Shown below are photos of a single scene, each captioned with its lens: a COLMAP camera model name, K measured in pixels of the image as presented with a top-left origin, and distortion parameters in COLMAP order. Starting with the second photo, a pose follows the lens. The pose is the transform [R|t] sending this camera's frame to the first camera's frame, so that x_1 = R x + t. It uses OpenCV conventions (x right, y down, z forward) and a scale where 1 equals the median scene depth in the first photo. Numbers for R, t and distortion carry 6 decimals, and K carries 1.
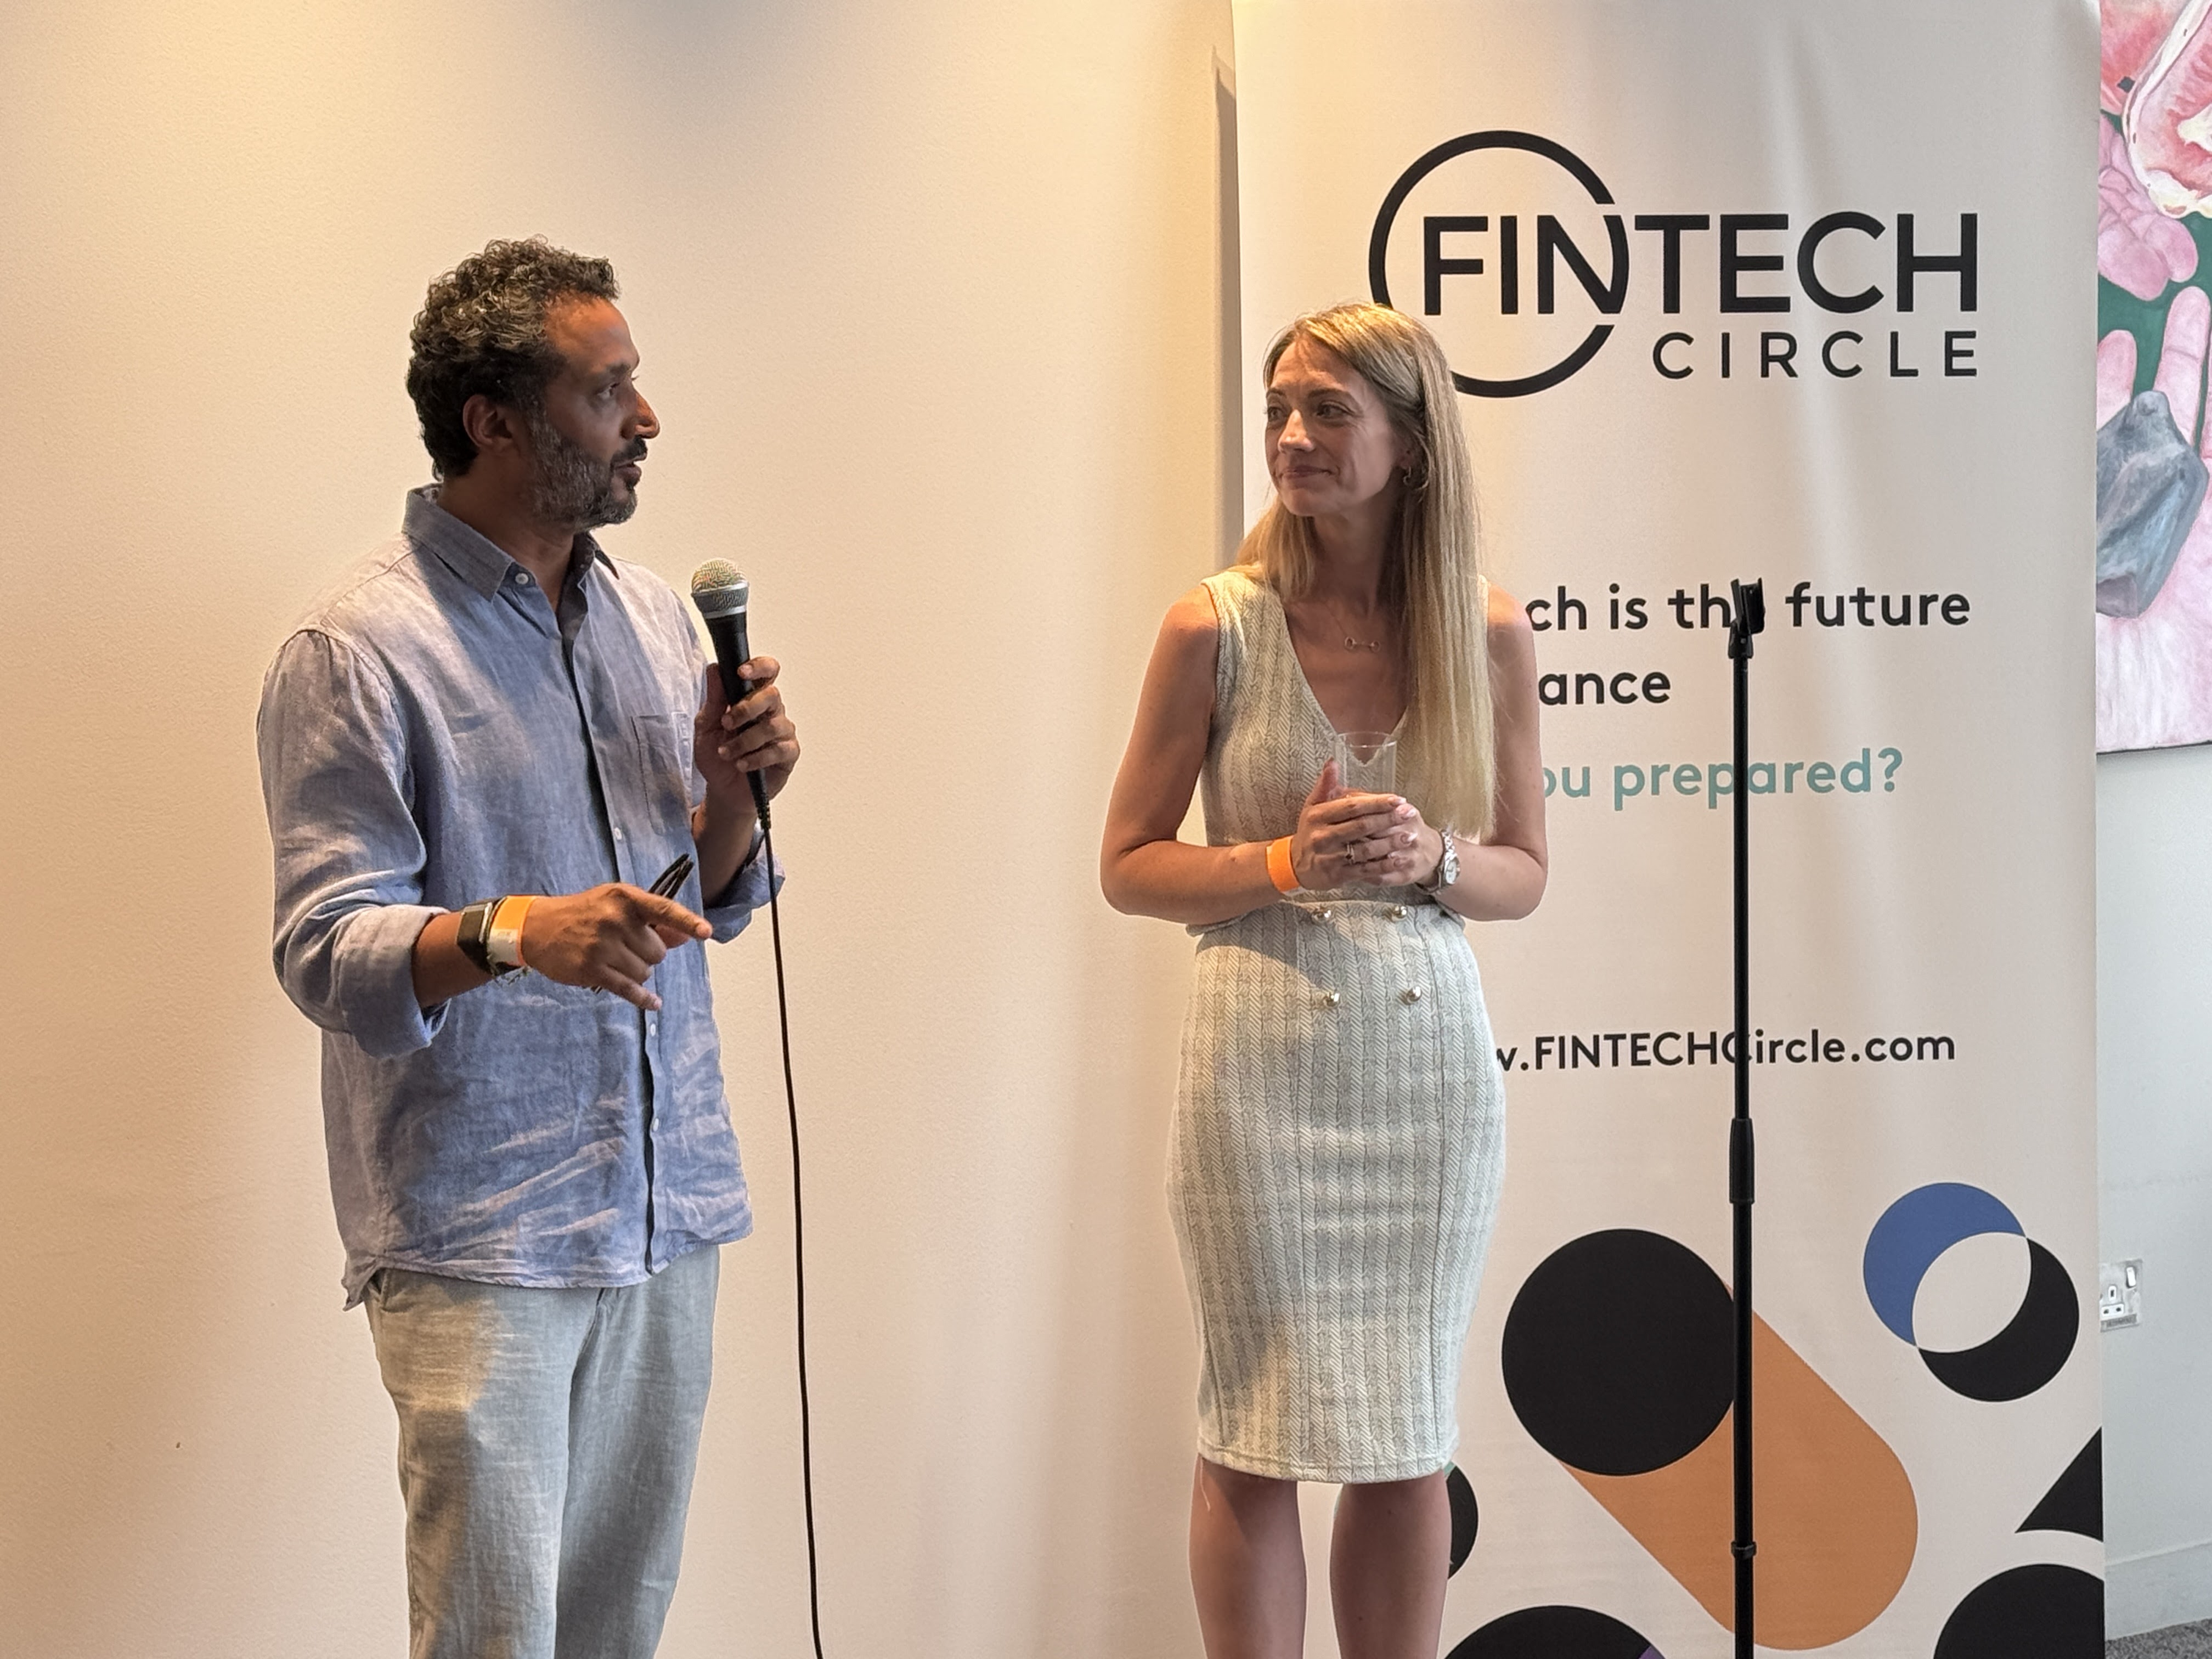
lens RADIAL K [[4496.6, 0, 1106.0], [0, 4496.6, 829.5], [0, 0, 1]] dist [0.208179, 0.086969]
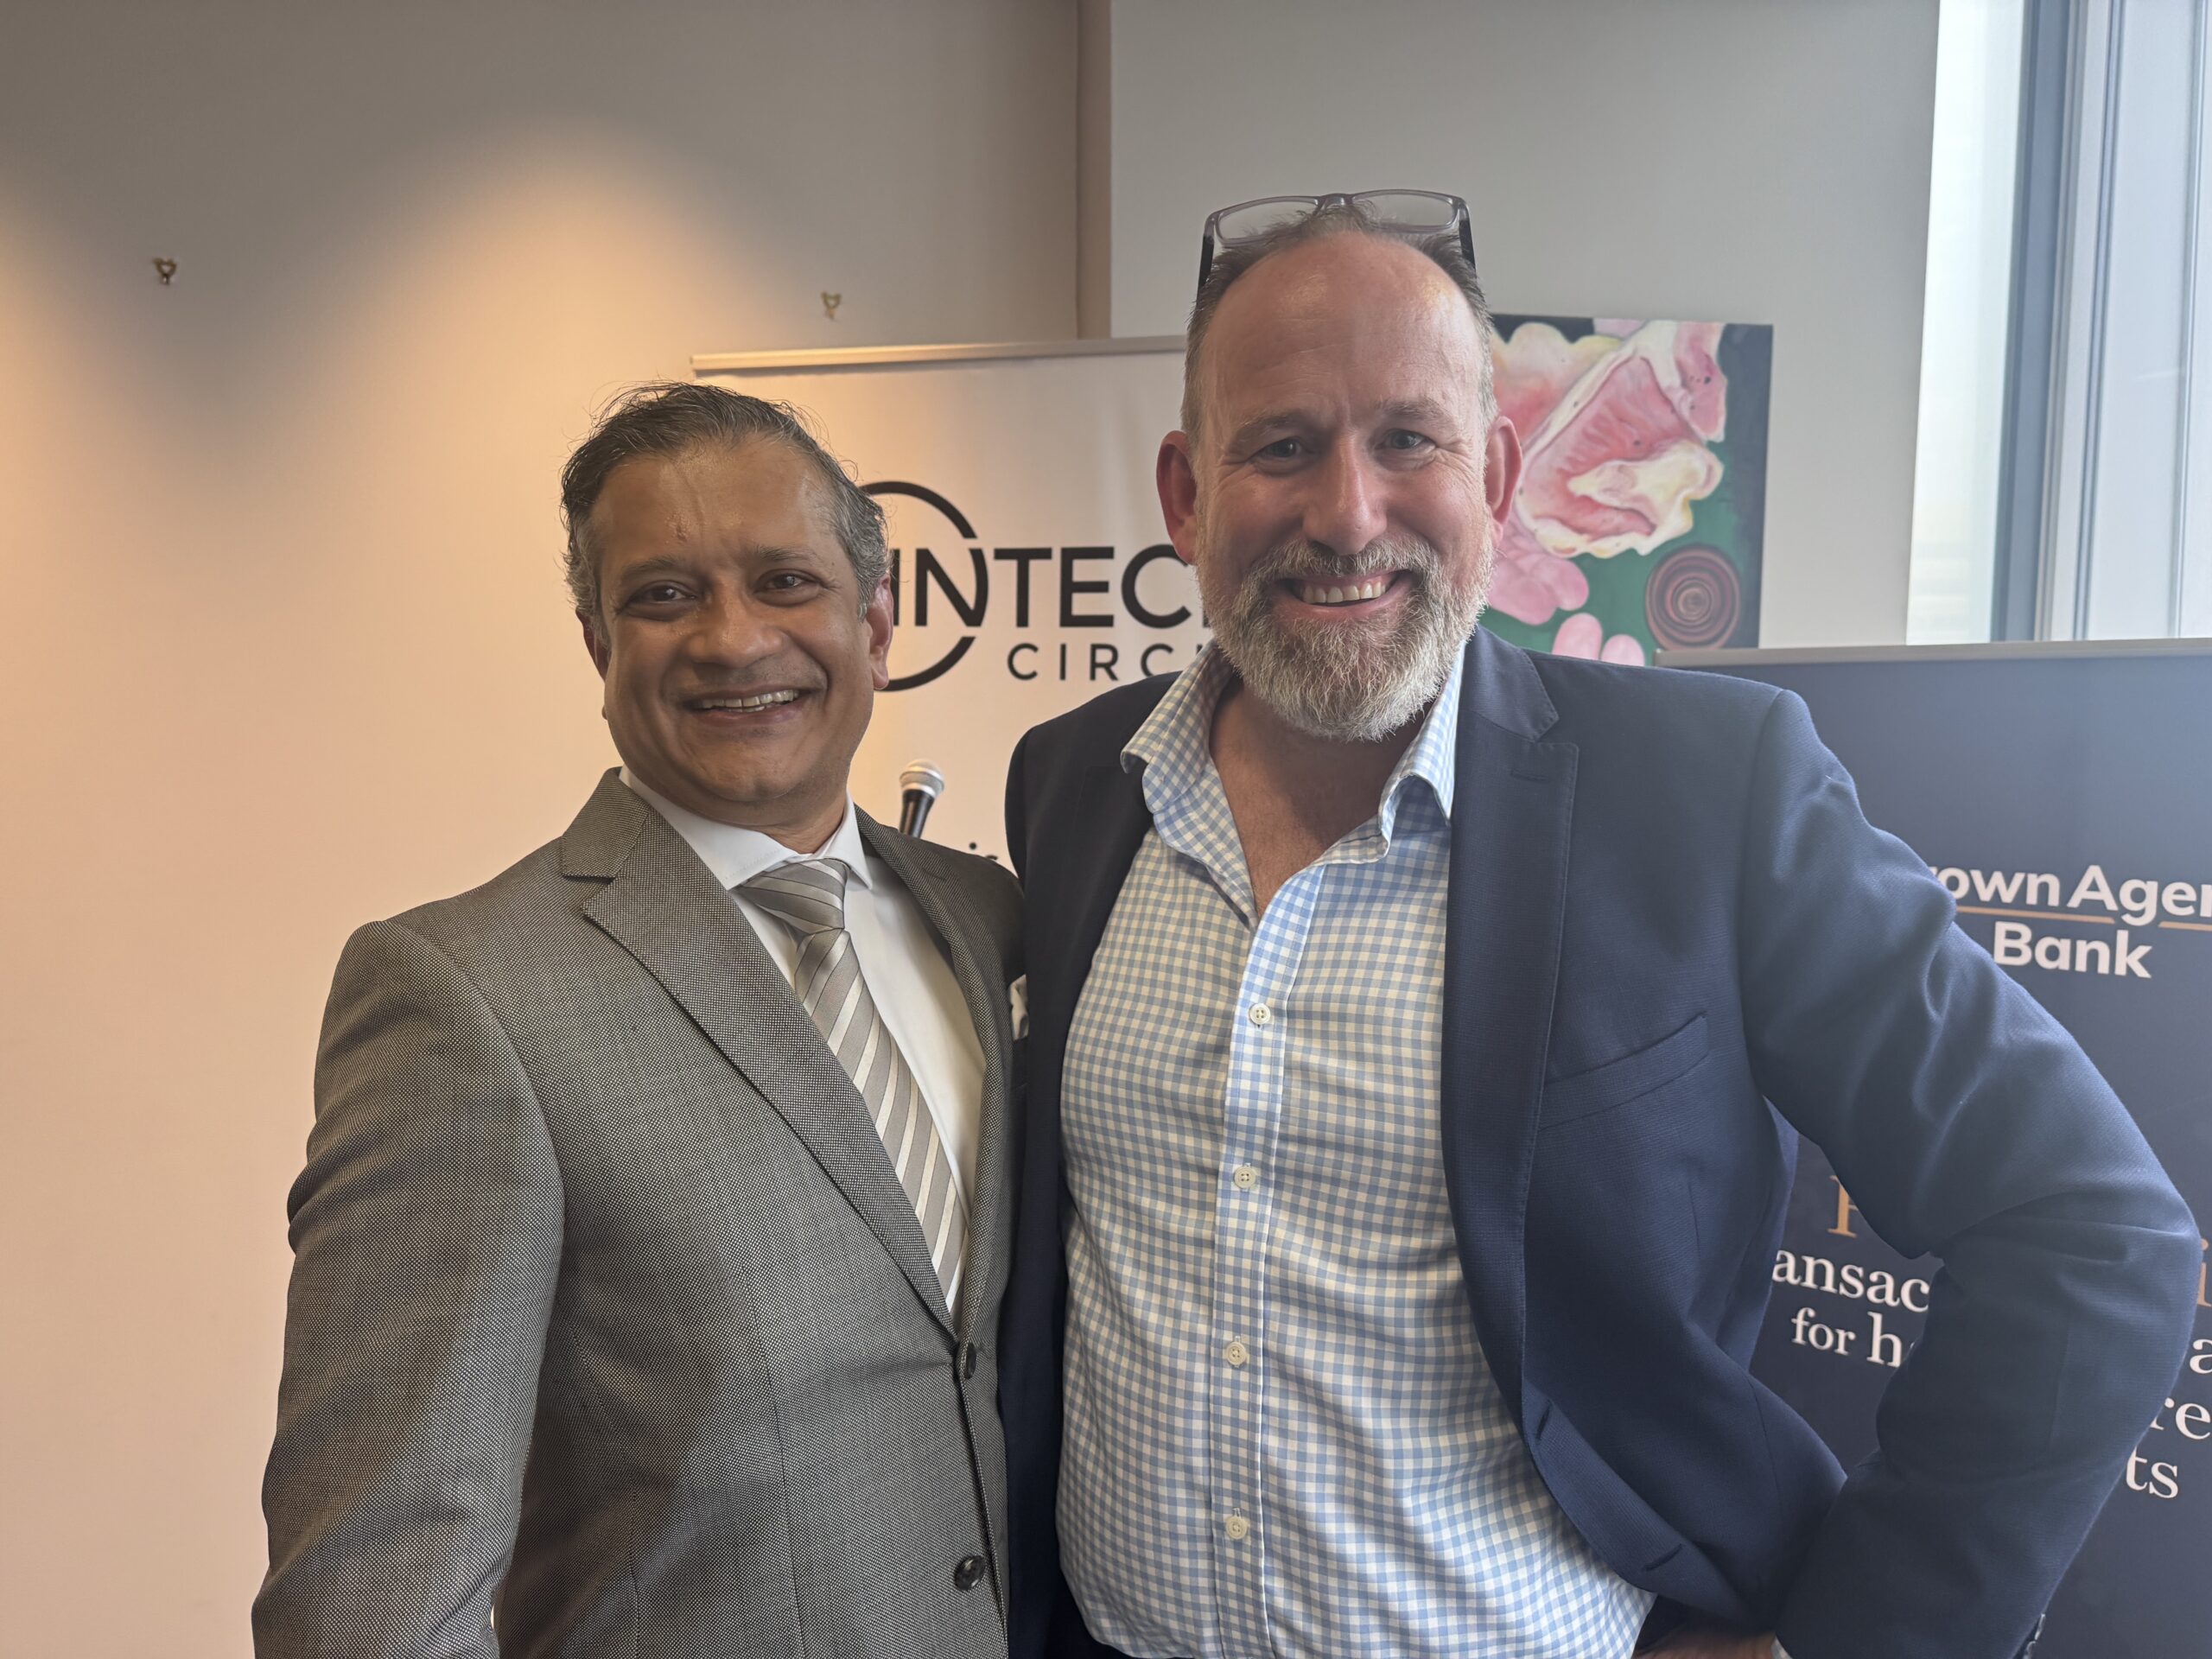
lens RADIAL K [[1649.1, 0, 1110.9], [0, 1649.1, 857.4], [0, 0, 1]] dist [0.059498, -0.003749]
pose [[0.919784, 0.054410, -0.388635, 0.325774], [-0.051094, 0.998516, 0.018869, -0.061070], [0.389085, 0.002501, 0.921198, 0.593536]]
